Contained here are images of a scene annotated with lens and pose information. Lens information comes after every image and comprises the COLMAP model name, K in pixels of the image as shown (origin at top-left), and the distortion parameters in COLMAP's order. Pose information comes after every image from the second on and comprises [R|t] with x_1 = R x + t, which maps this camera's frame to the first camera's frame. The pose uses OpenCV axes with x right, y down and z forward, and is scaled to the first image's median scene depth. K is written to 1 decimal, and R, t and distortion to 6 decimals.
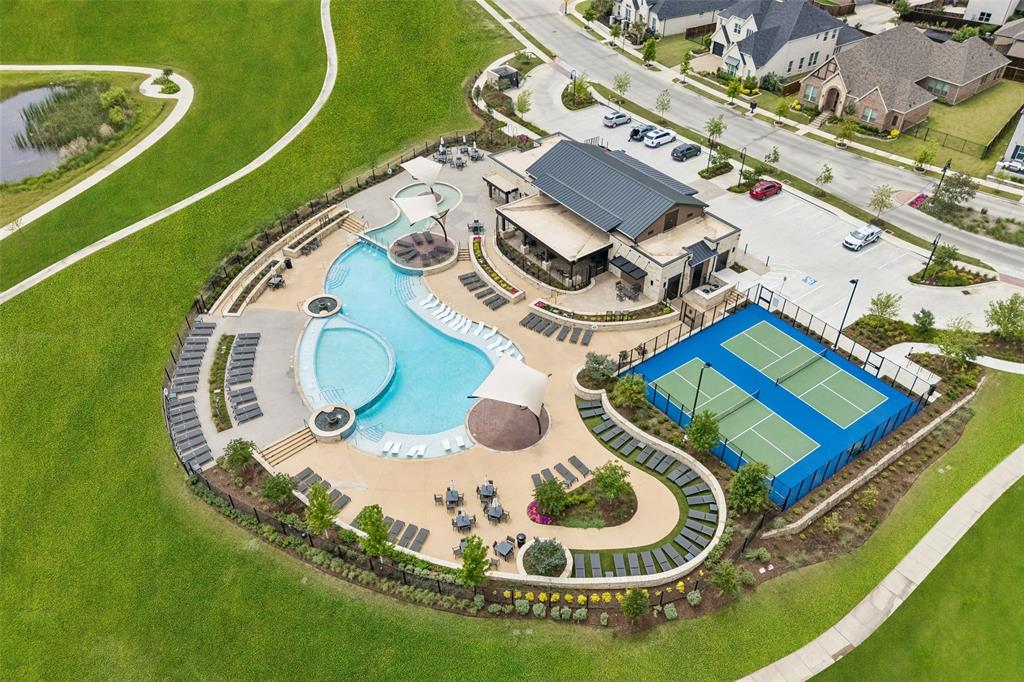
lens RADIAL K [[729.7, 0, 512.0], [0, 729.7, 341.0], [0, 0, 1]] dist [0.002586, 0.003467]
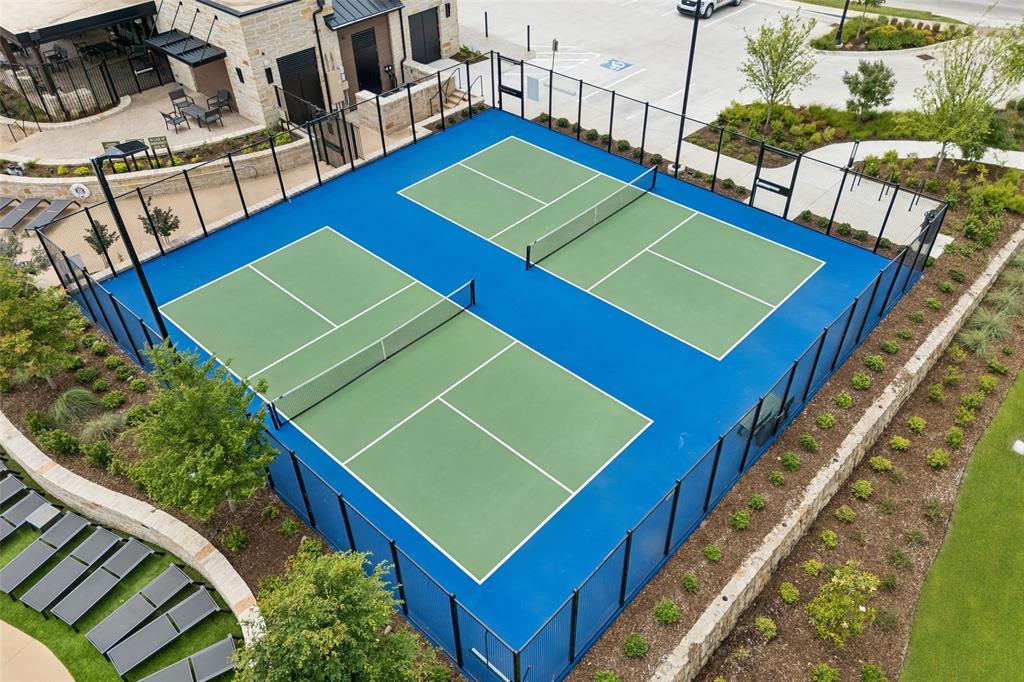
lens RADIAL K [[756.4, 0, 512.0], [0, 756.4, 341.0], [0, 0, 1]] dist [0.039456, -0.004313]
pose [[0.978883, -0.126741, 0.160390, 0.280062], [0.124289, 0.991924, 0.025268, 0.083138], [-0.162297, -0.004800, 0.986730, 0.613563]]
